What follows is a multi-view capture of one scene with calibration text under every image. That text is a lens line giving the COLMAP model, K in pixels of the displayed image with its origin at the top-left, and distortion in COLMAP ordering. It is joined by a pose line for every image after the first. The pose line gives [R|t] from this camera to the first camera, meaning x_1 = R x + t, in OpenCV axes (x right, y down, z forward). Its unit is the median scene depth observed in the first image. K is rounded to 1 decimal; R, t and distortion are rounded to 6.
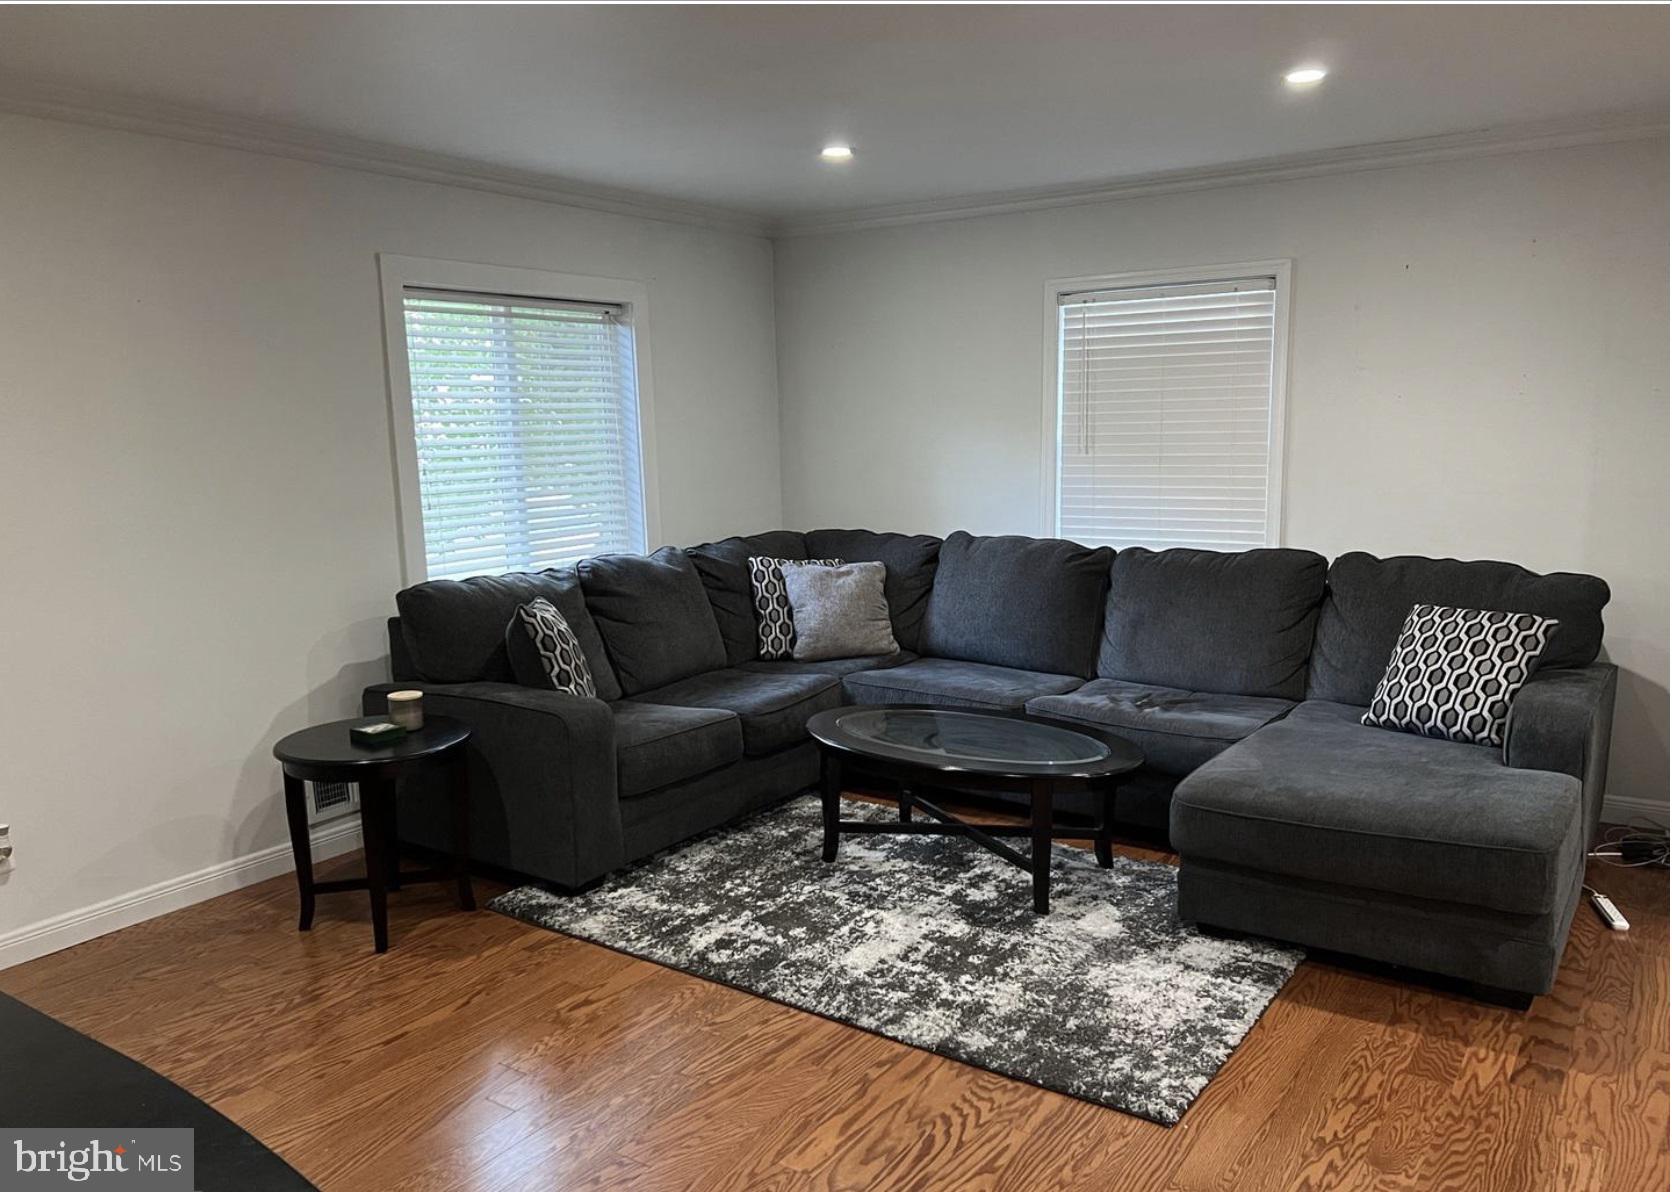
lens RADIAL K [[1260.6, 0, 845.3], [0, 1260.6, 622.2], [0, 0, 1]] dist [0.121811, -0.173151]
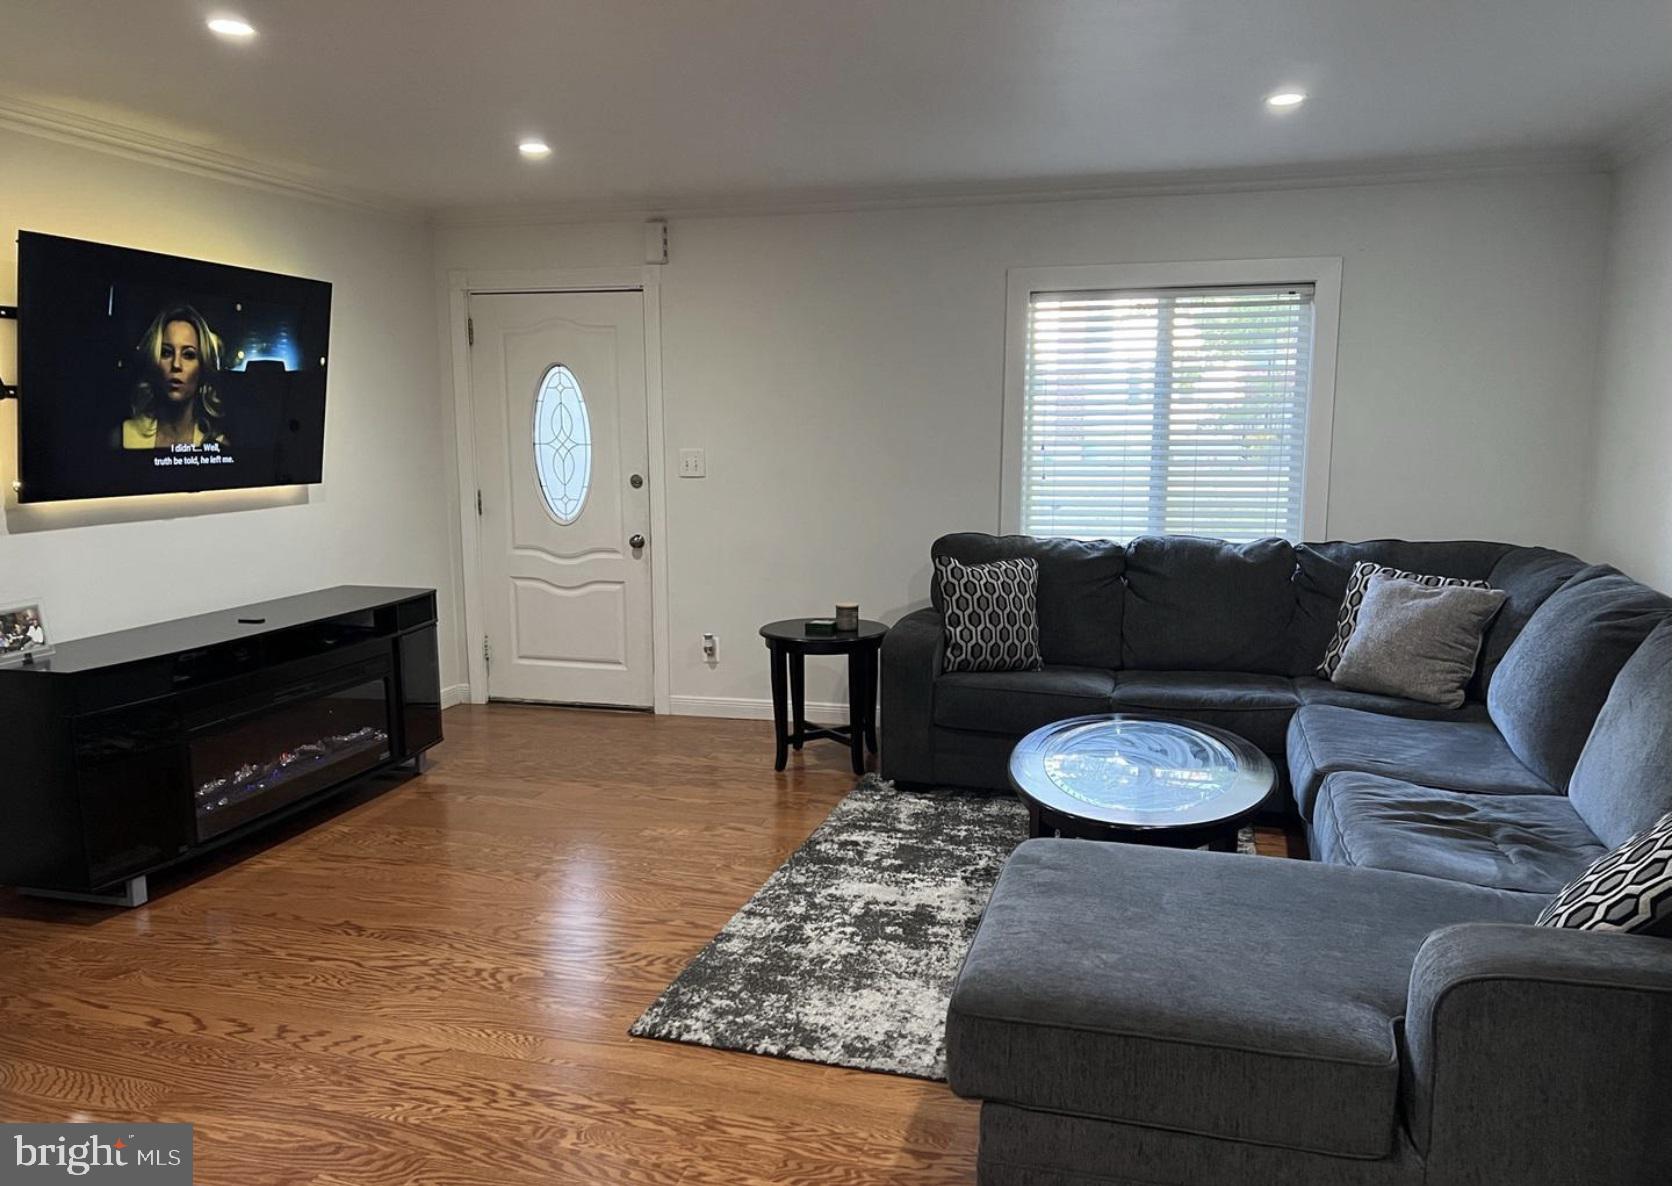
lens RADIAL K [[1255.4, 0, 829.4], [0, 1255.4, 611.9], [0, 0, 1]] dist [0.116402, -0.145413]
pose [[0.316840, 0.161561, -0.934618, 0.954362], [-0.162832, 0.980021, 0.114209, -0.088879], [0.934397, 0.116000, 0.336817, 0.558805]]
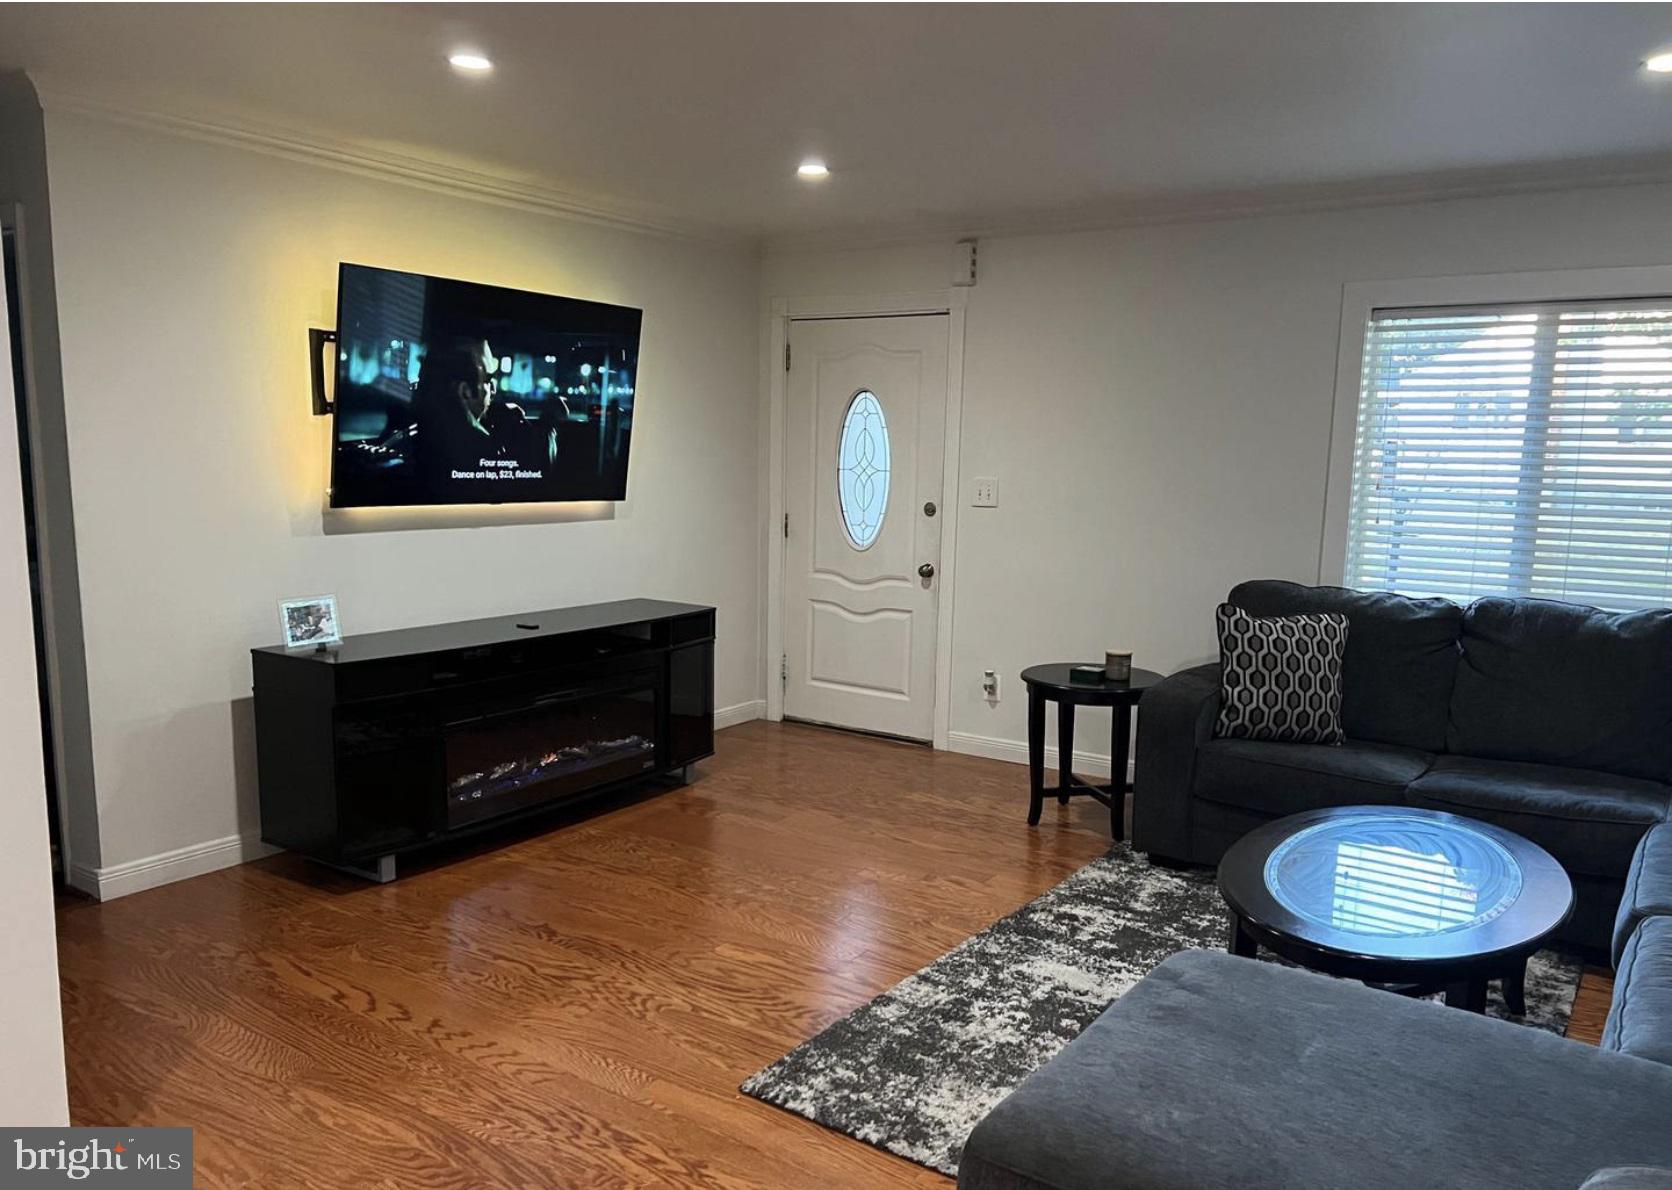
lens RADIAL K [[1260.6, 0, 845.3], [0, 1260.6, 621.2], [0, 0, 1]] dist [0.121811, -0.173151]
pose [[-0.000361, 0.158754, -0.987318, 0.916535], [-0.188454, 0.969616, 0.155977, -0.119264], [0.982082, 0.186121, 0.029568, 0.733551]]
